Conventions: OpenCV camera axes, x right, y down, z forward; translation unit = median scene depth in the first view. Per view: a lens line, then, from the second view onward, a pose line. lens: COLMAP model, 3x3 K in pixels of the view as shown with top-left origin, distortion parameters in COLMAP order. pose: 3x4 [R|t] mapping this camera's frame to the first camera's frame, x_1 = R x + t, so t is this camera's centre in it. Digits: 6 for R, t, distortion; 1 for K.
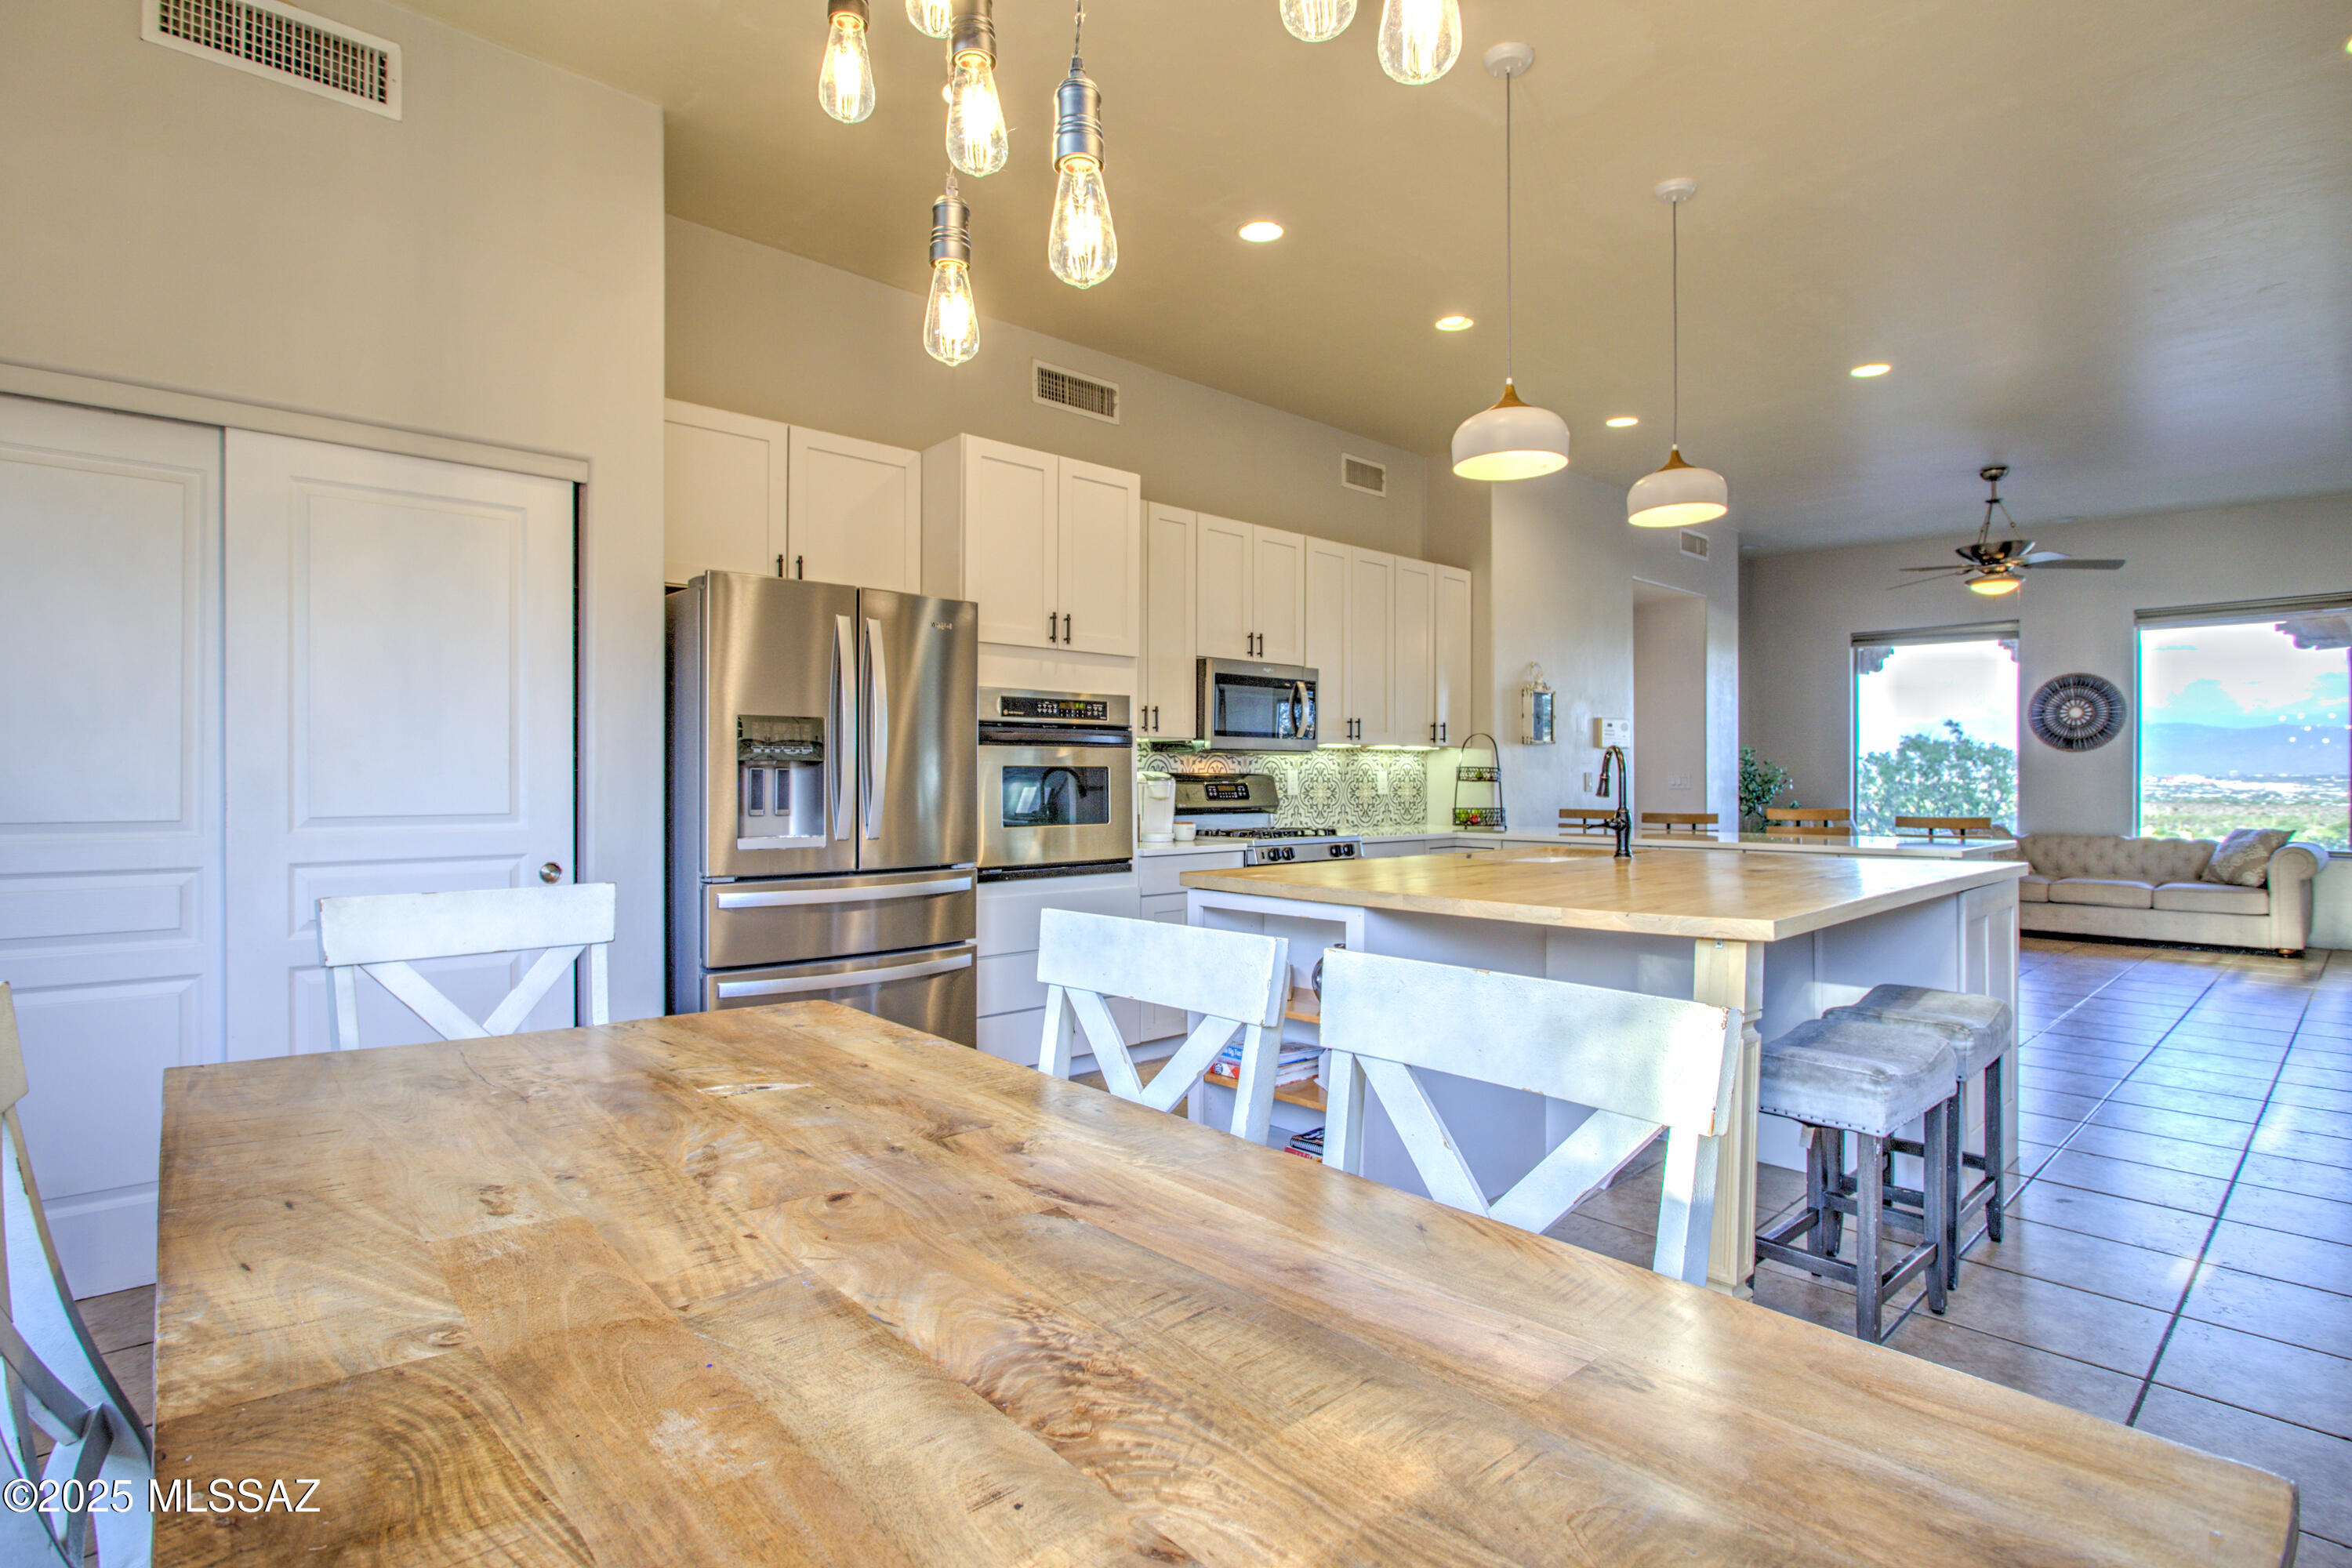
lens RADIAL K [[1143.9, 0, 1170.2], [0, 1143.9, 779.9], [0, 0, 1]] dist [-0.010169, 0.000741]
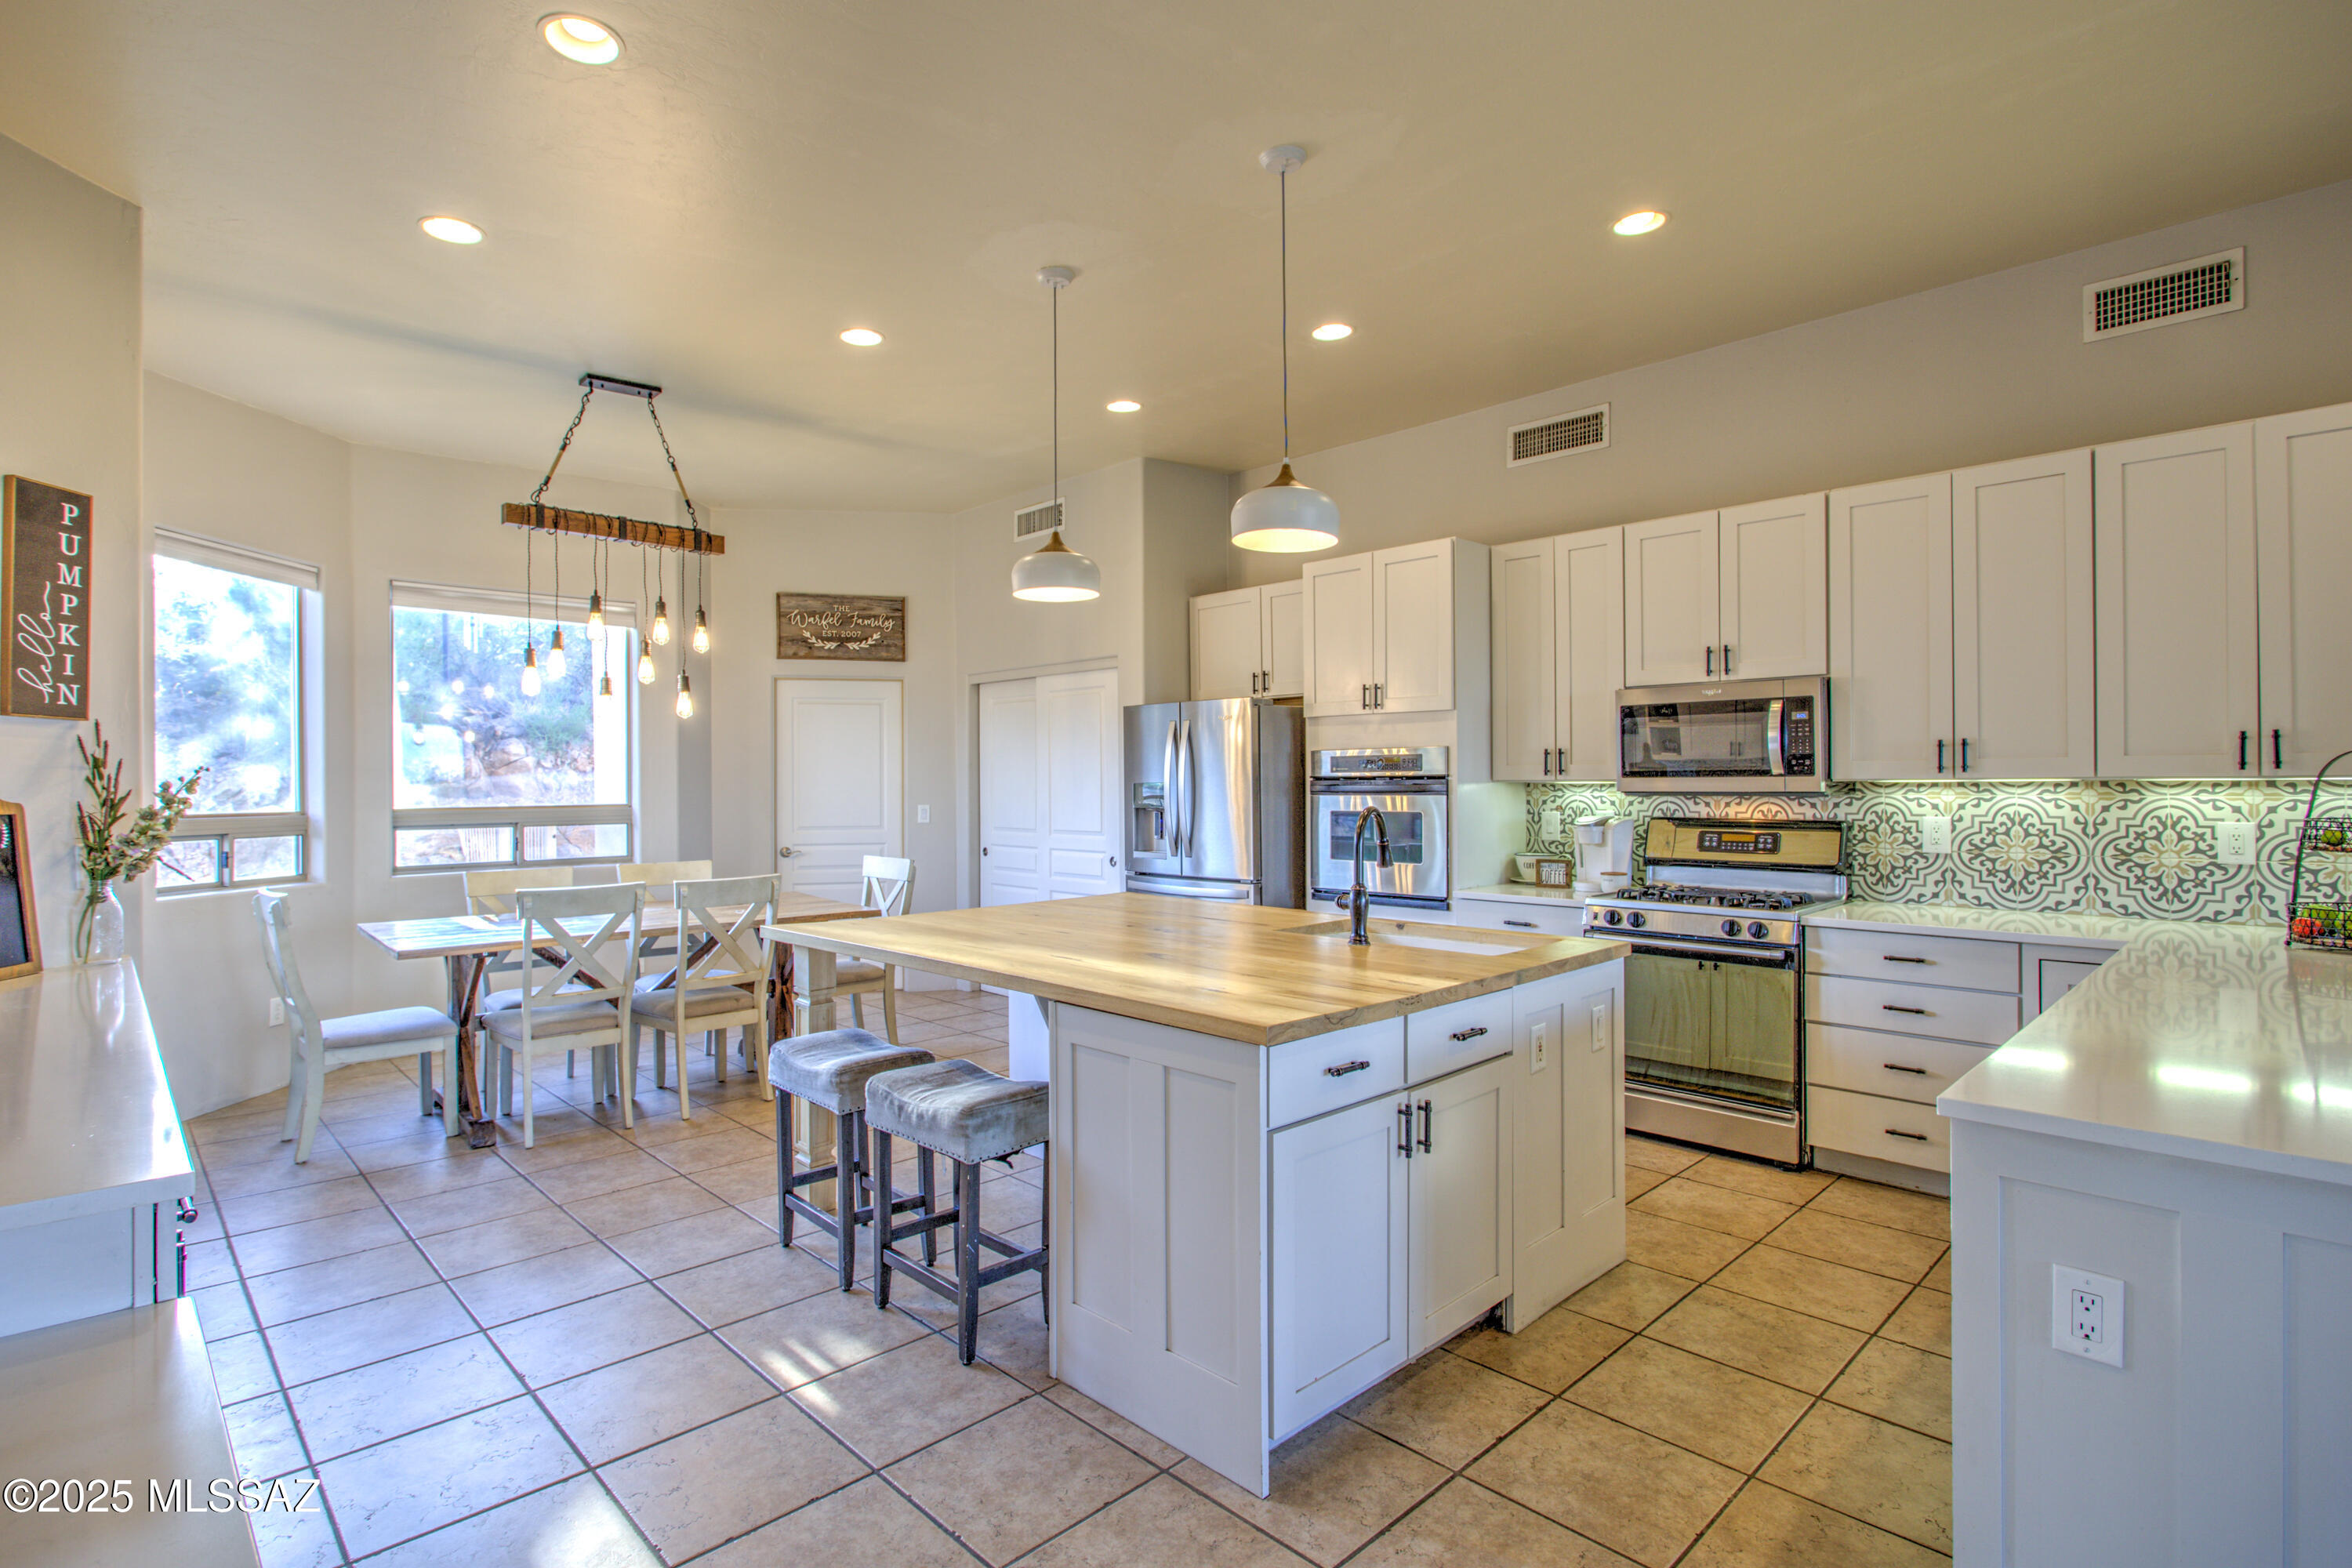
lens RADIAL K [[1147.0, 0, 1160.8], [0, 1147.0, 769.5], [0, 0, 1]] dist [-0.016388, 0.000602]
pose [[0.020373, -0.008958, -0.999752, 0.868093], [0.006544, 0.999940, -0.008826, -0.037213], [0.999771, -0.006363, 0.020430, 0.598215]]
